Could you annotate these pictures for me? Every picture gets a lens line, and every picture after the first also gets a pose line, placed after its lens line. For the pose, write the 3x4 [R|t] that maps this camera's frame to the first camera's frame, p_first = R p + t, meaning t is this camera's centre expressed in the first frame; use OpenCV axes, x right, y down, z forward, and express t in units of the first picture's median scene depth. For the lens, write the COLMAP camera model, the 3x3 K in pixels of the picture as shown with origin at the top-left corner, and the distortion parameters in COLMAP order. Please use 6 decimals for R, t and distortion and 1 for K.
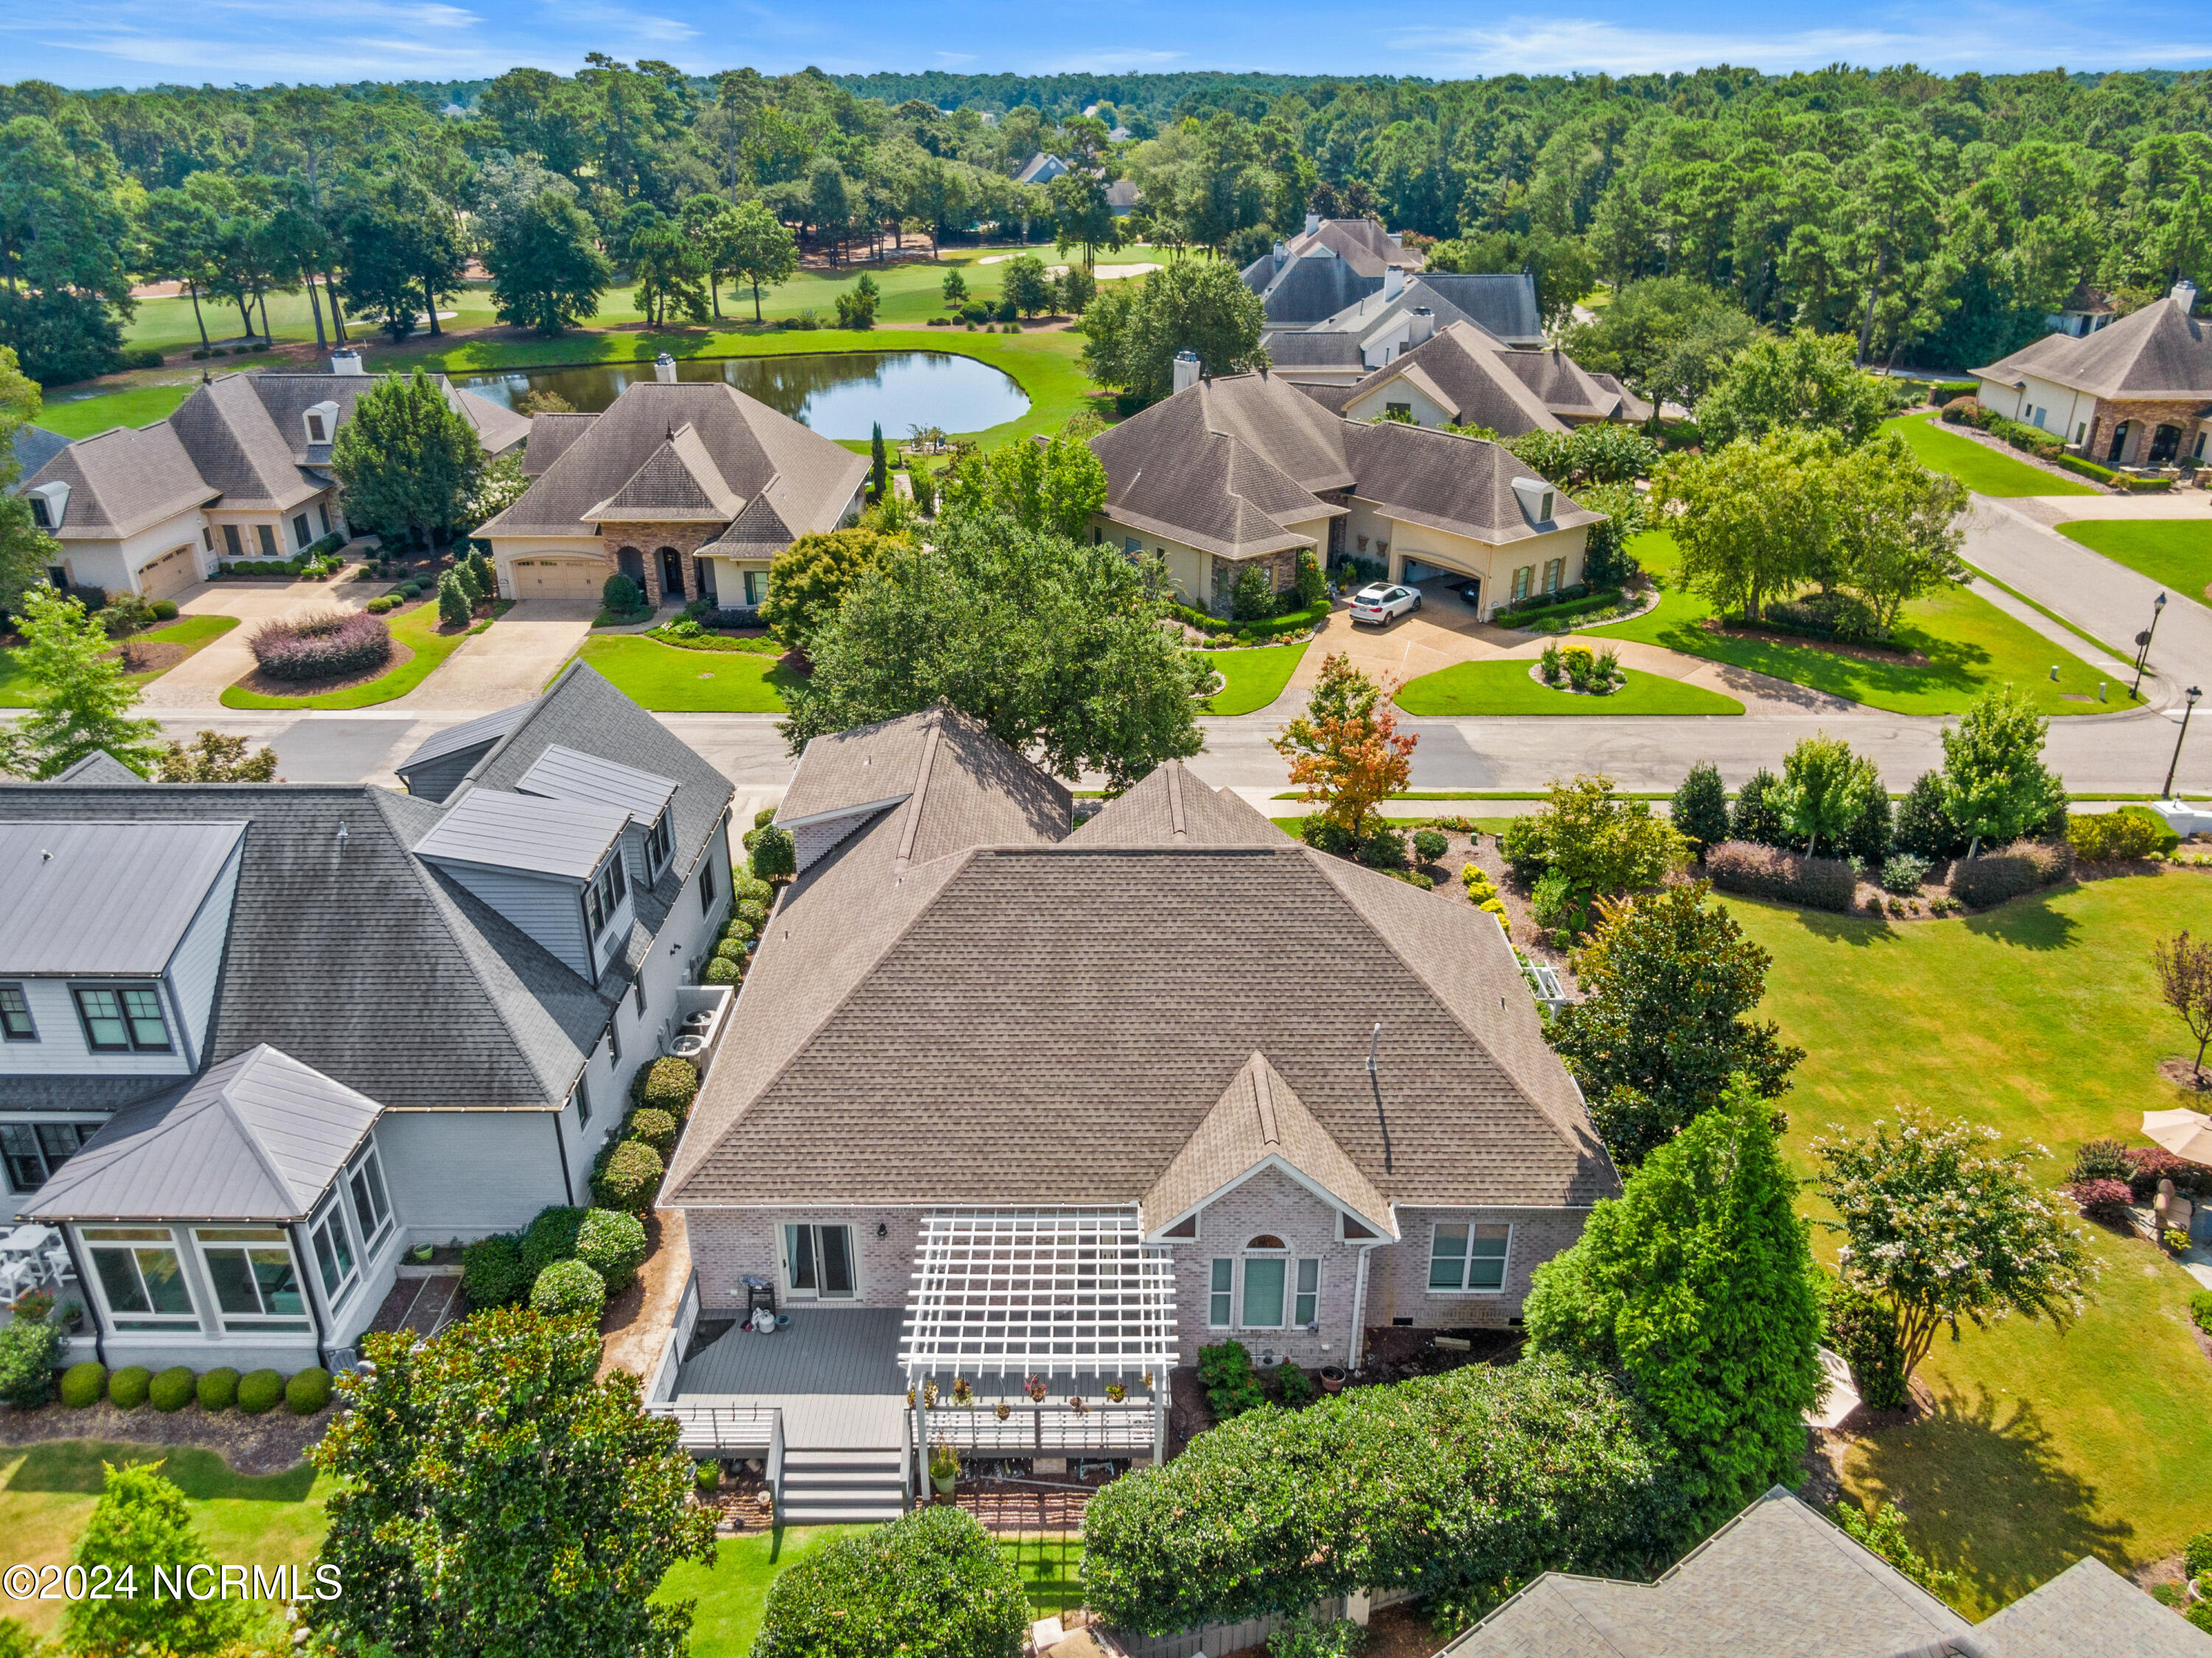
lens RADIAL K [[1579.0, 0, 1114.1], [0, 1579.0, 822.2], [0, 0, 1]] dist [0.002545, -0.000499]
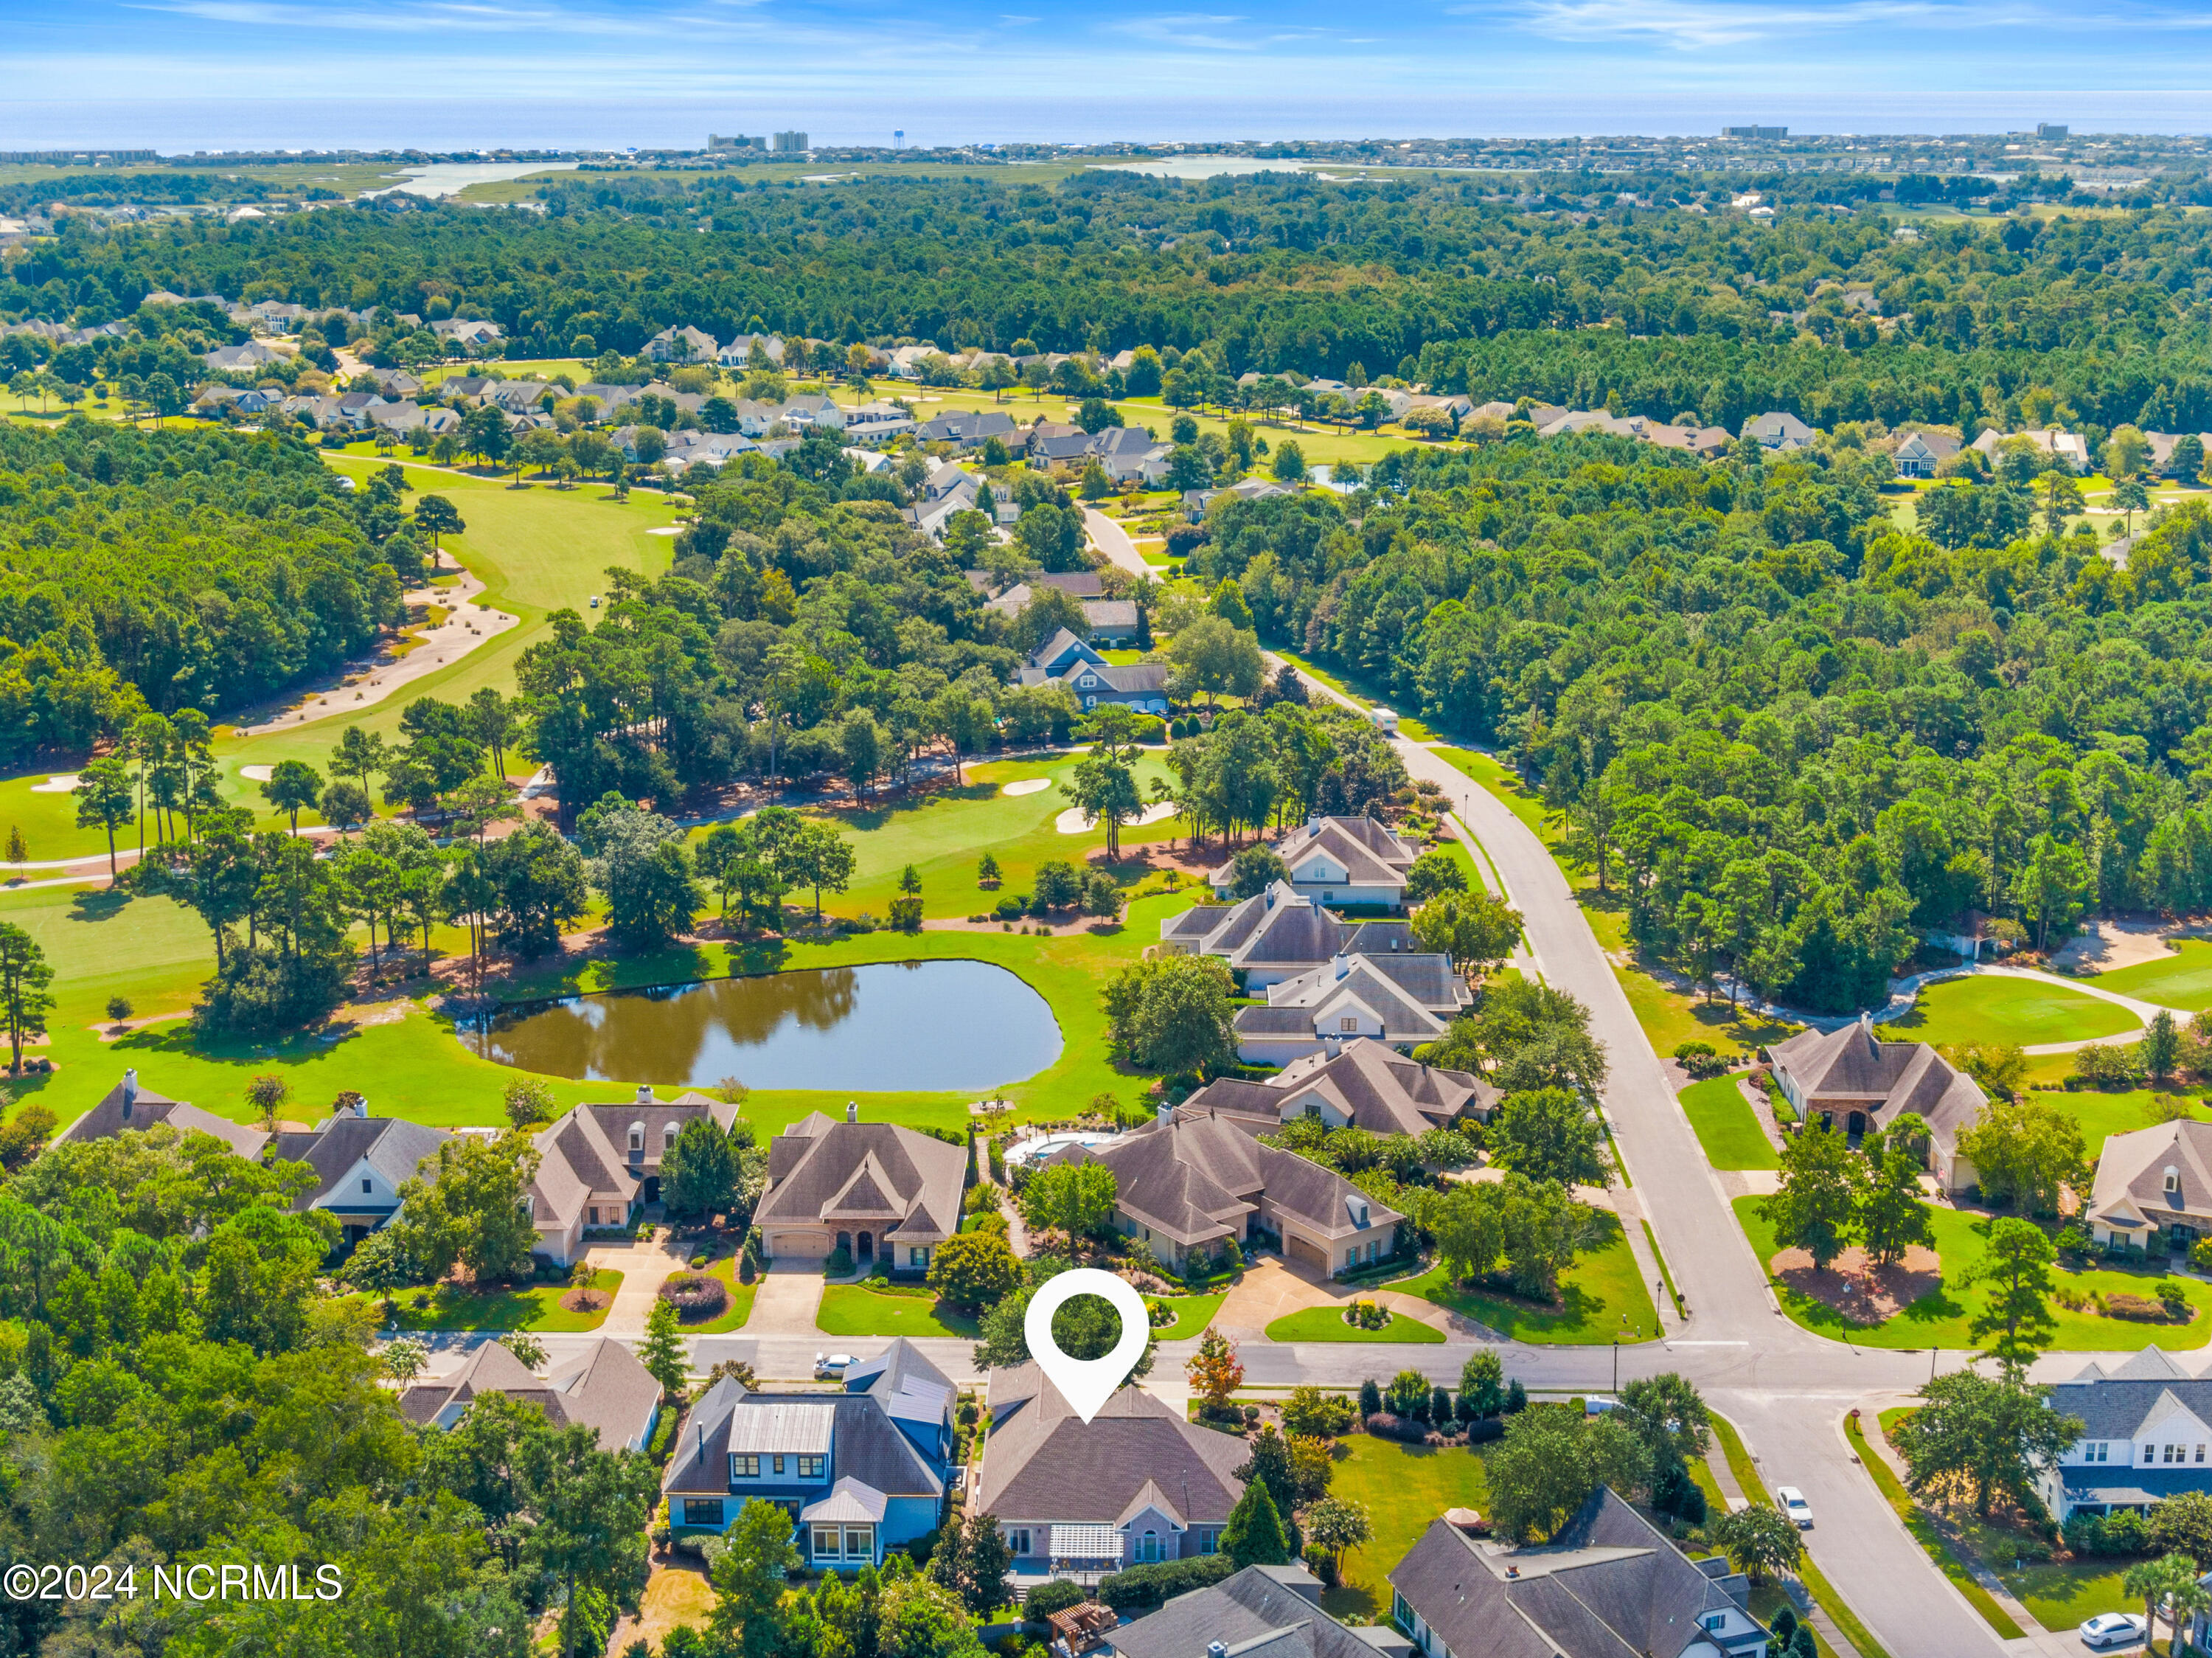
lens RADIAL K [[2803.5, 0, 1087.2], [0, 2803.5, 833.7], [0, 0, 1]] dist [0.024598, 0.000000]
pose [[0.999591, 0.002543, -0.028477, 0.052202], [-0.007433, 0.984897, -0.172982, -0.073643], [0.027607, 0.173123, 0.984513, -2.191184]]
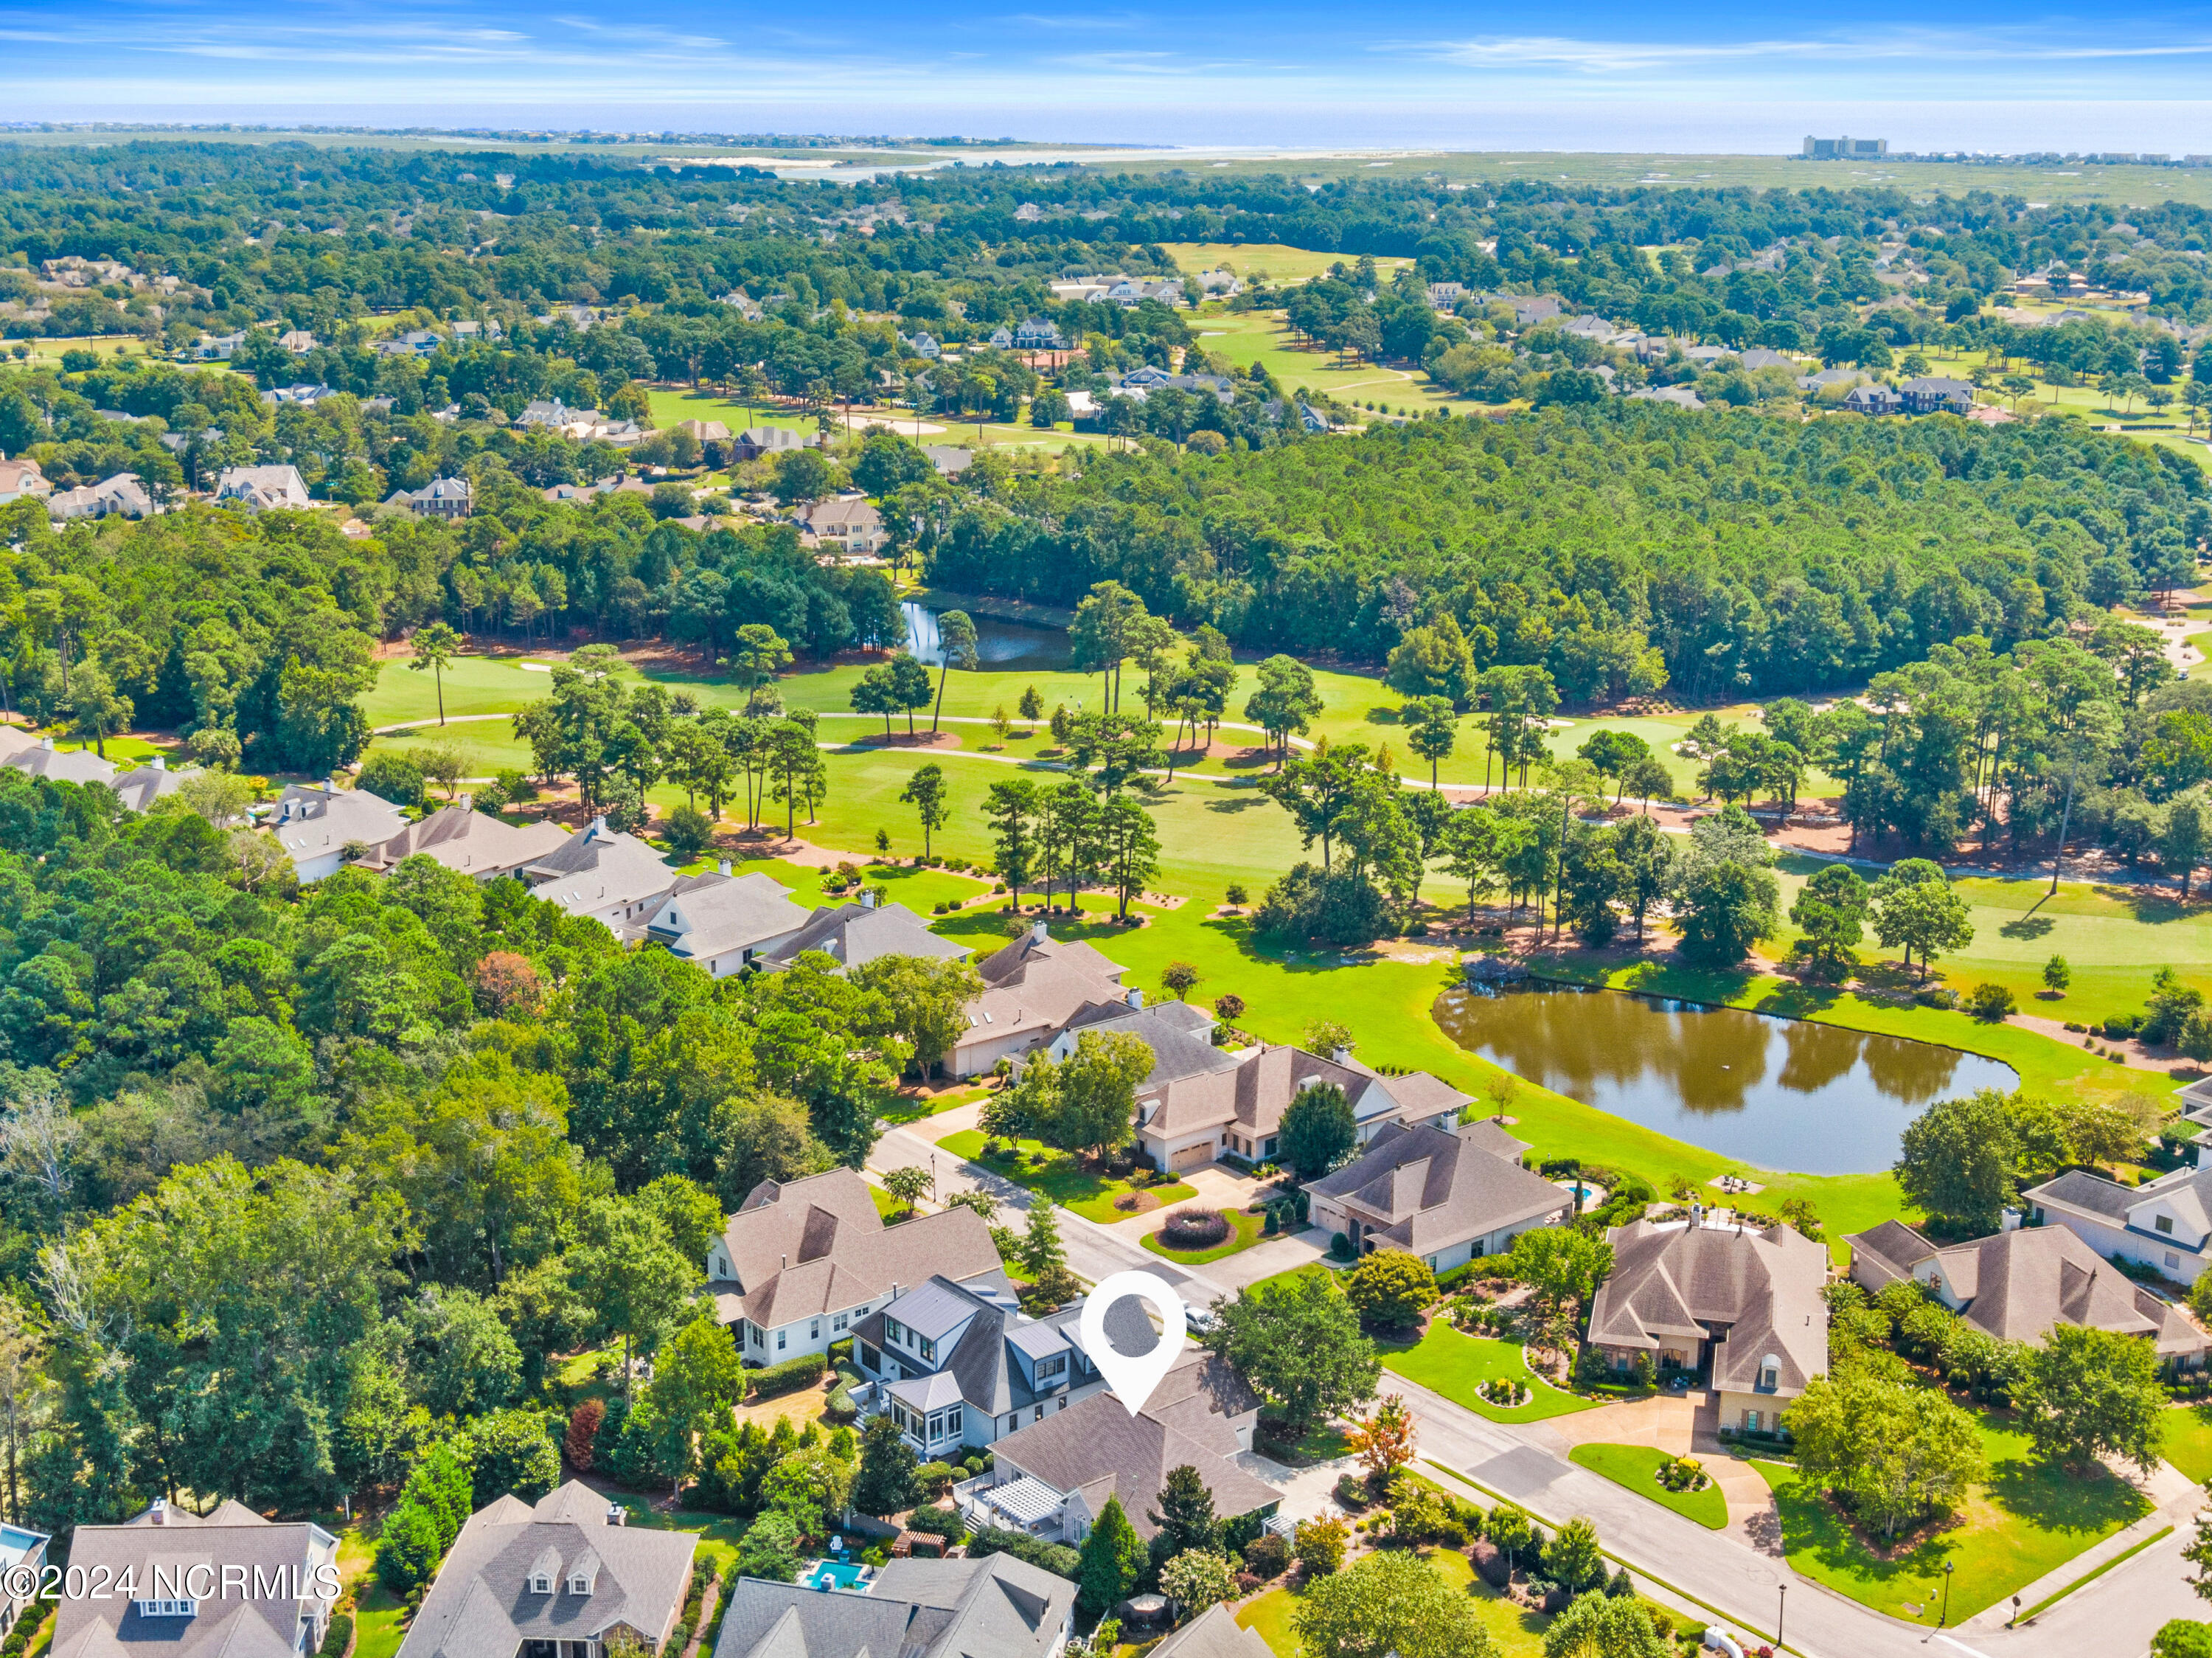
lens RADIAL K [[2803.5, 0, 1092.5], [0, 2803.5, 829.8], [0, 0, 1]] dist [0.024598, 0.000000]
pose [[0.625075, 0.198919, -0.754793, 1.845175], [-0.329871, 0.943709, -0.024474, -0.423089], [0.707437, 0.264282, 0.655506, -1.427877]]
